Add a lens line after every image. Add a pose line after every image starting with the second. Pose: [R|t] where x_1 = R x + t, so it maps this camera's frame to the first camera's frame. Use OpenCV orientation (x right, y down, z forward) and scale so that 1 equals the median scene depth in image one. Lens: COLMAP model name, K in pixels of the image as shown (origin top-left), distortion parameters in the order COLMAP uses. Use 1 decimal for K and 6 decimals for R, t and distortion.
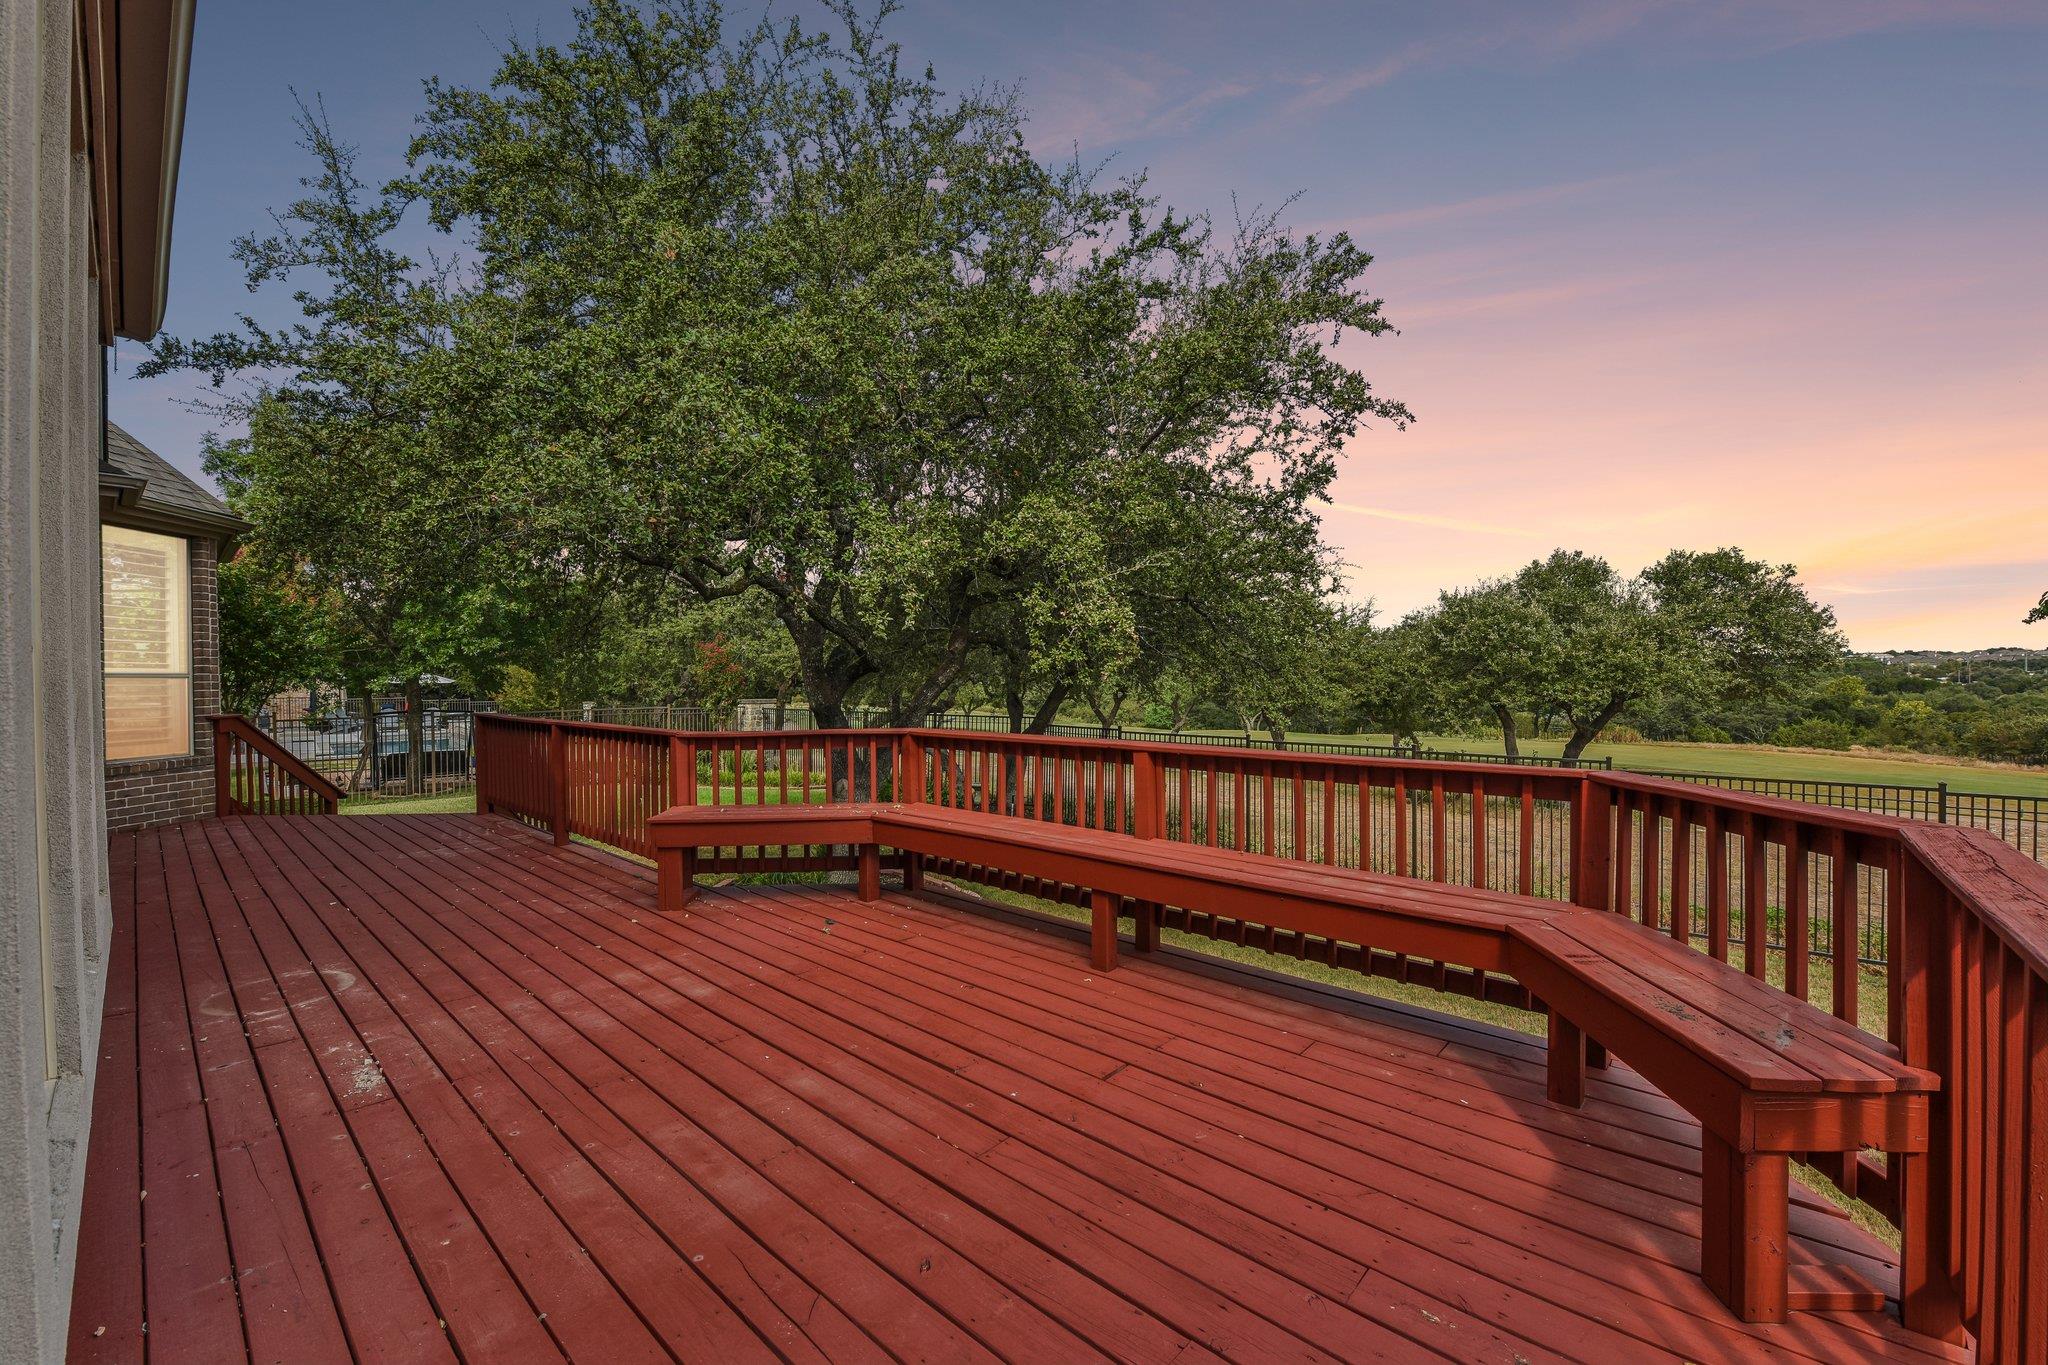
lens RADIAL K [[812.8, 0, 1033.4], [0, 812.8, 684.7], [0, 0, 1]] dist [-0.003450, -0.002566]
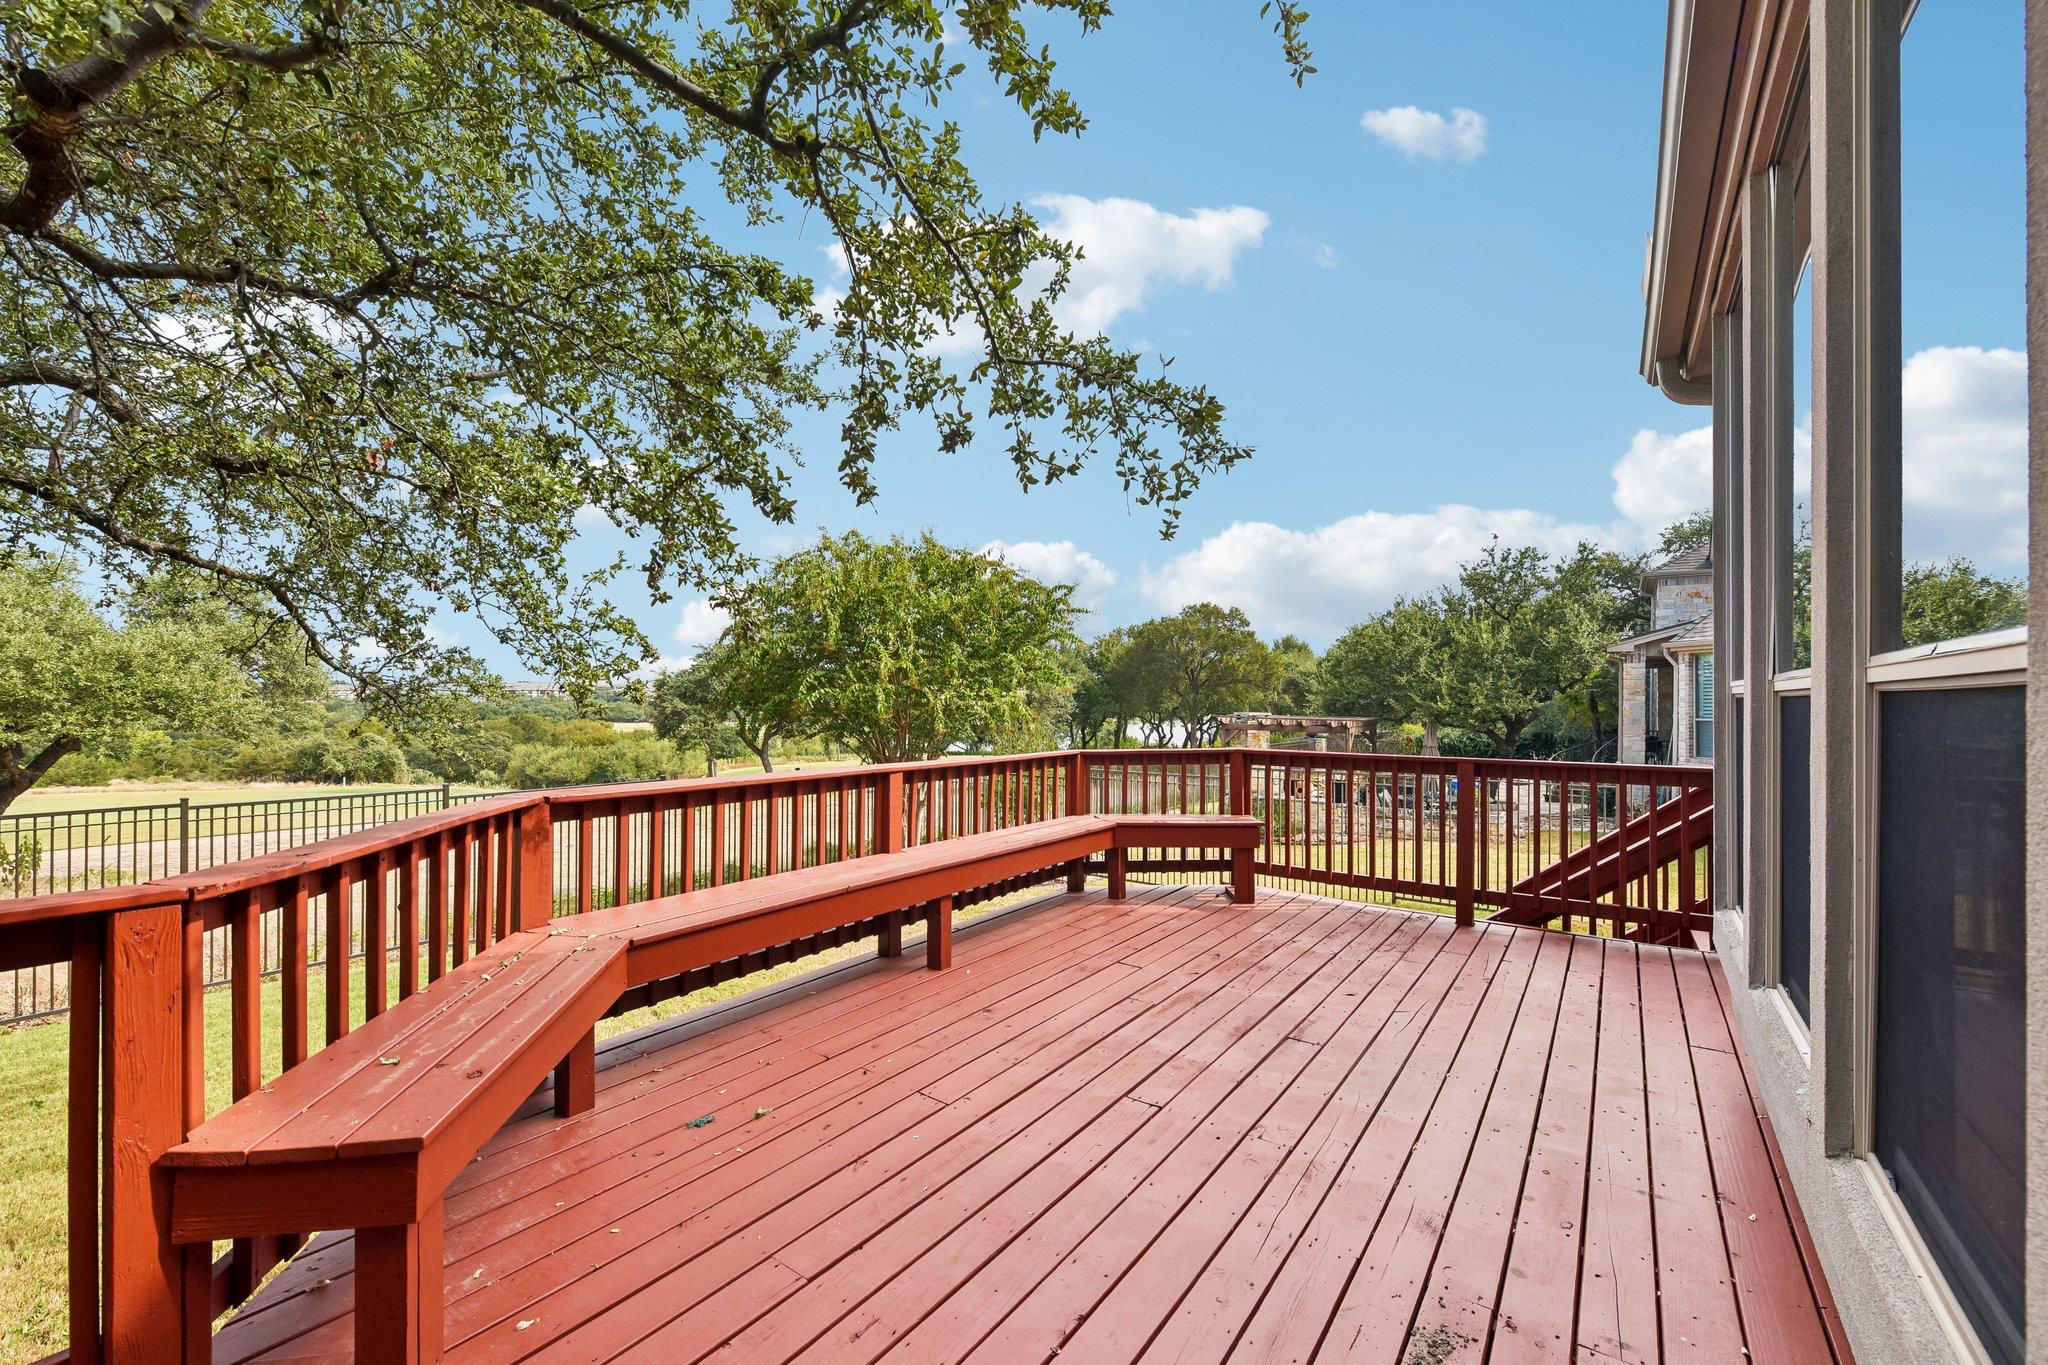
lens RADIAL K [[812.8, 0, 1033.2], [0, 812.8, 694.4], [0, 0, 1]] dist [-0.003450, -0.002566]
pose [[-0.102402, 0.016764, 0.994602, -1.000070], [0.008400, 0.999837, -0.015987, -0.001559], [-0.994708, 0.006717, -0.102526, 0.959414]]
